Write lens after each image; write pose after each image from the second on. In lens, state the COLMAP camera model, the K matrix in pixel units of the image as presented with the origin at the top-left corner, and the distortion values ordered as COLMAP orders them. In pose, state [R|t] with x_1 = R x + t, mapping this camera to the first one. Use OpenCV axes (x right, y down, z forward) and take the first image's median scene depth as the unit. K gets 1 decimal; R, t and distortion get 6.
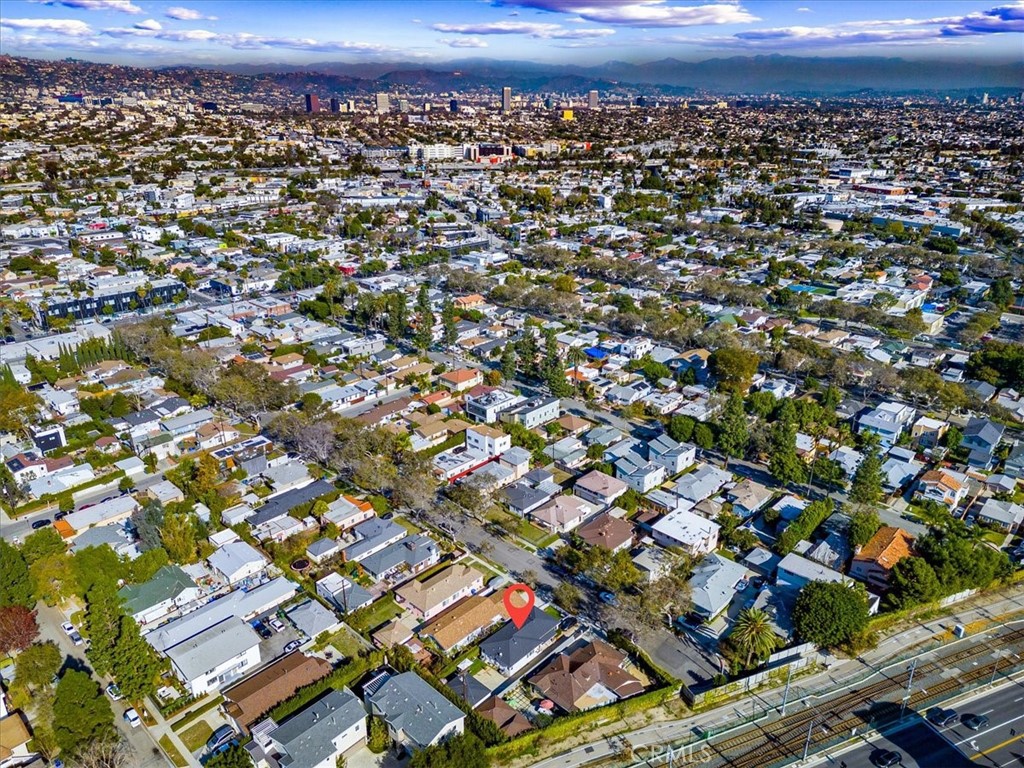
lens RADIAL K [[720.3, 0, 510.8], [0, 720.3, 371.4], [0, 0, 1]] dist [0.095954, -0.101544]
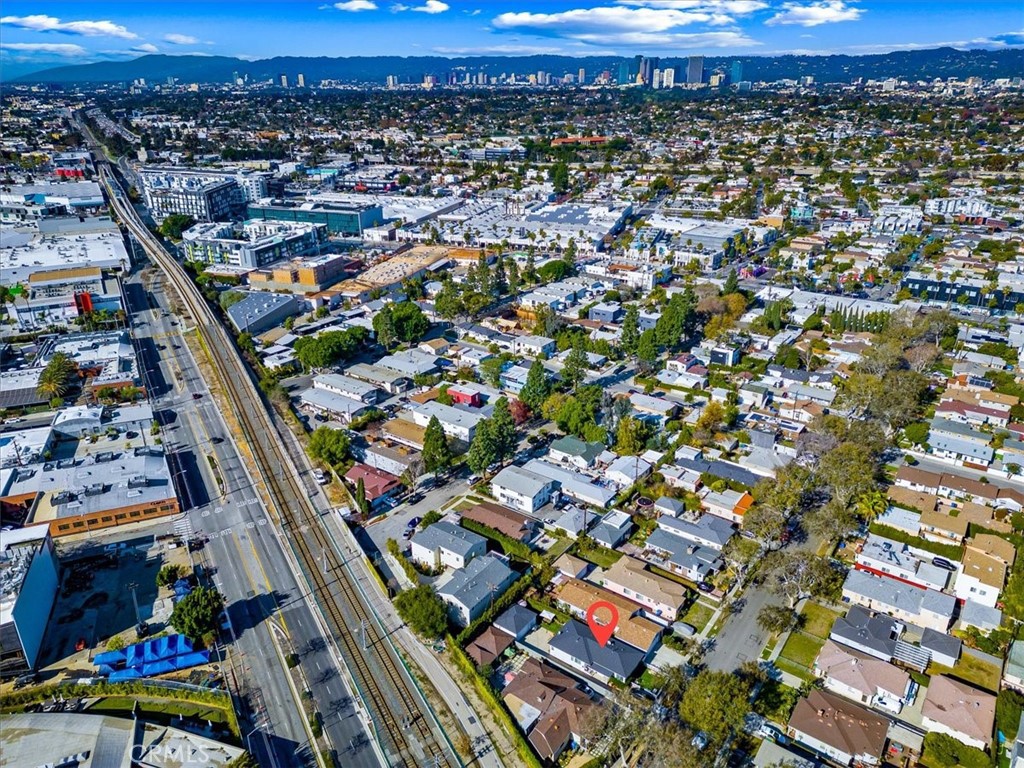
lens RADIAL K [[720.3, 0, 510.8], [0, 720.3, 371.4], [0, 0, 1]] dist [0.095954, -0.101544]
pose [[0.132843, 0.364622, -0.921631, 0.691494], [-0.347444, 0.887998, 0.301235, -0.191758], [0.928243, 0.280199, 0.244650, 0.523307]]
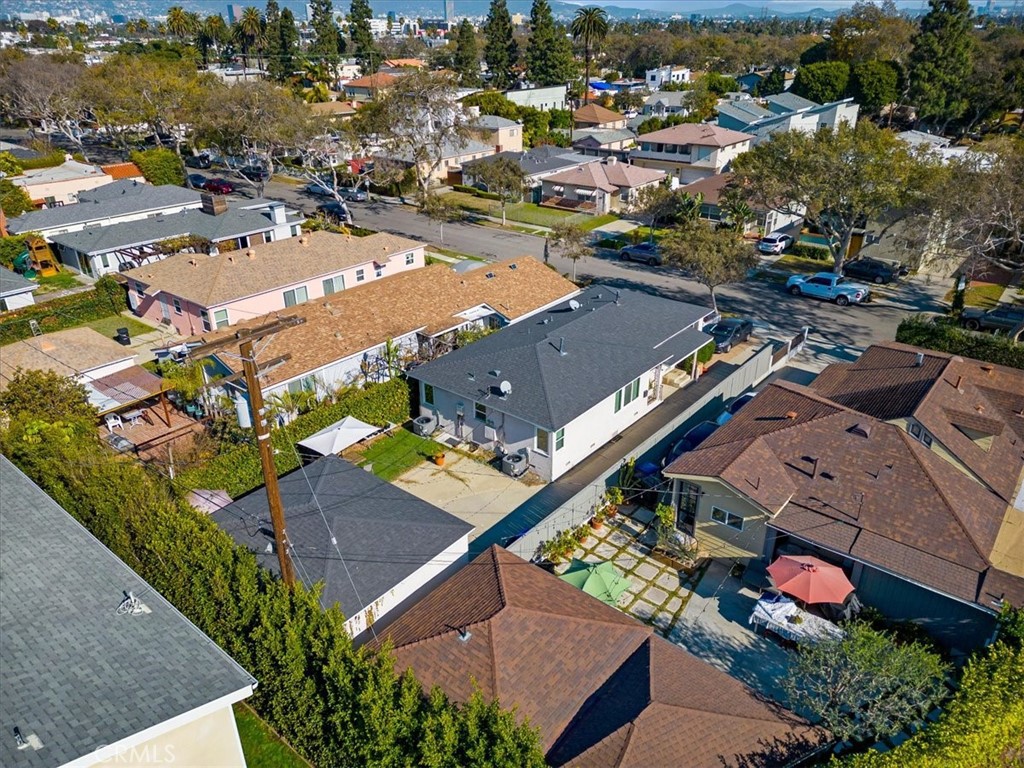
lens RADIAL K [[720.3, 0, 510.8], [0, 720.3, 371.4], [0, 0, 1]] dist [0.095954, -0.101544]
pose [[0.997289, -0.038172, 0.062912, -0.021945], [0.032967, 0.996104, 0.081797, 0.324013], [-0.065789, -0.079501, 0.994661, 0.697463]]
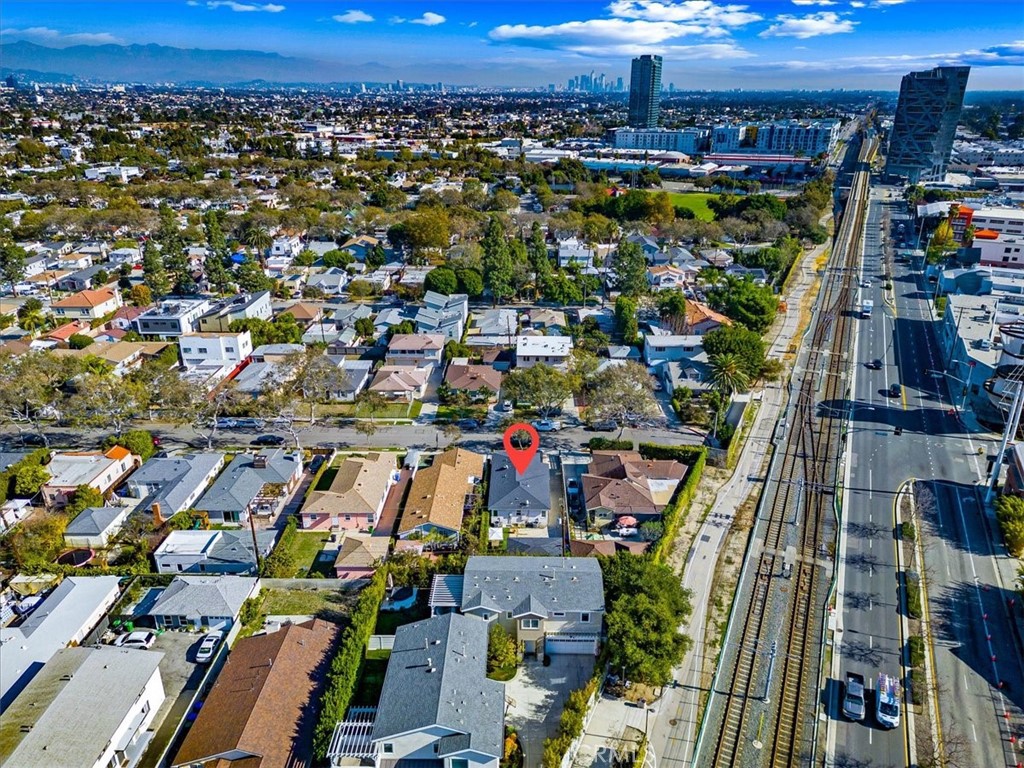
lens RADIAL K [[720.3, 0, 510.8], [0, 720.3, 371.4], [0, 0, 1]] dist [0.095954, -0.101544]
pose [[0.735353, -0.242389, 0.632853, -0.390202], [0.240080, 0.966460, 0.091199, 0.174545], [-0.633733, 0.084872, 0.768882, 0.409318]]
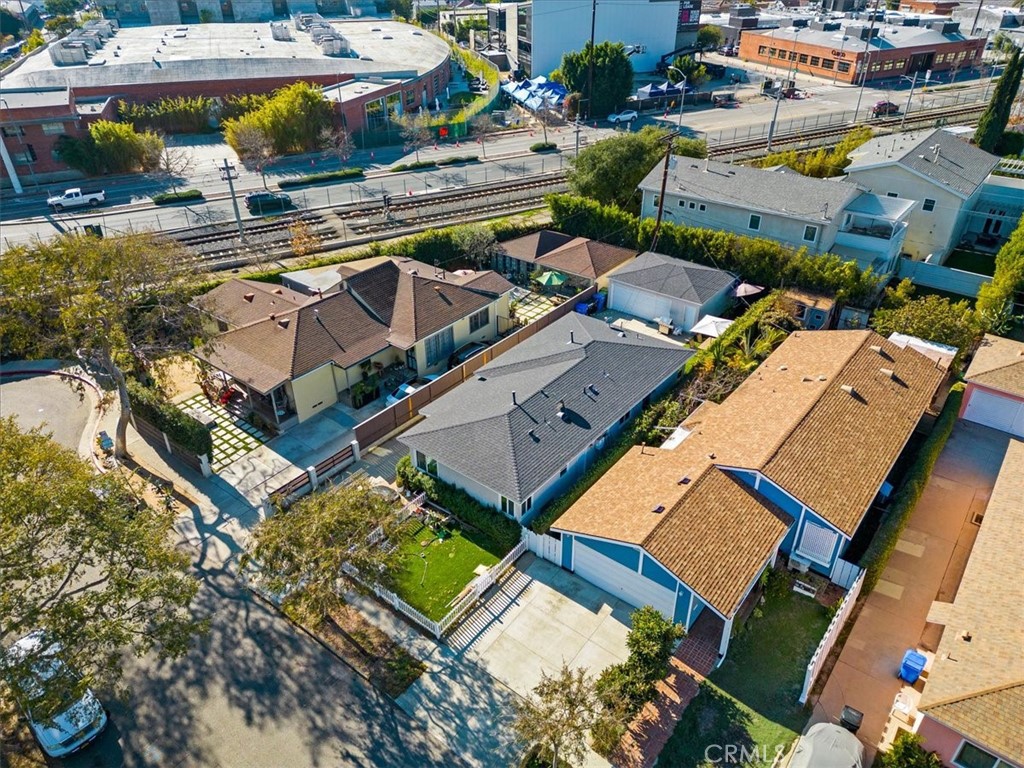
lens RADIAL K [[720.3, 0, 510.8], [0, 720.3, 371.4], [0, 0, 1]] dist [0.095954, -0.101544]
pose [[-0.995548, 0.049148, -0.080432, 0.048742], [-0.032623, 0.620913, 0.783201, 0.144286], [0.088435, 0.782338, -0.616545, 1.068423]]
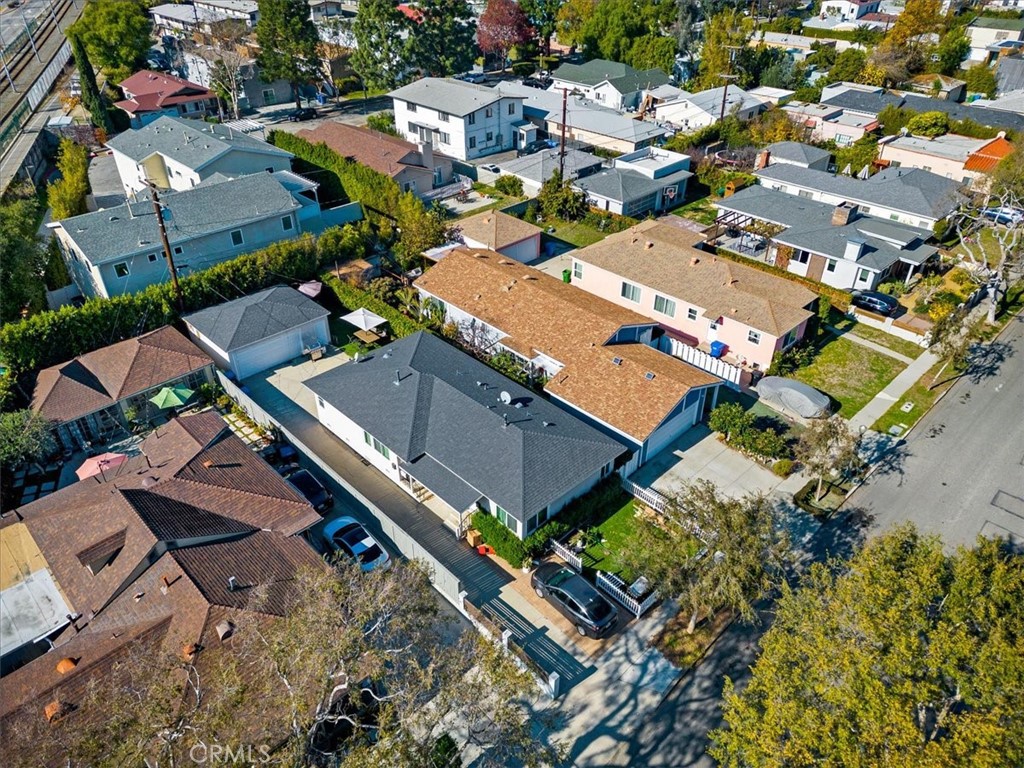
lens RADIAL K [[720.3, 0, 510.8], [0, 720.3, 371.4], [0, 0, 1]] dist [0.095954, -0.101544]
pose [[-0.034613, 0.547981, -0.835775, 0.210248], [-0.354696, 0.775099, 0.522888, 0.190253], [0.934341, 0.314544, 0.167538, 0.899125]]
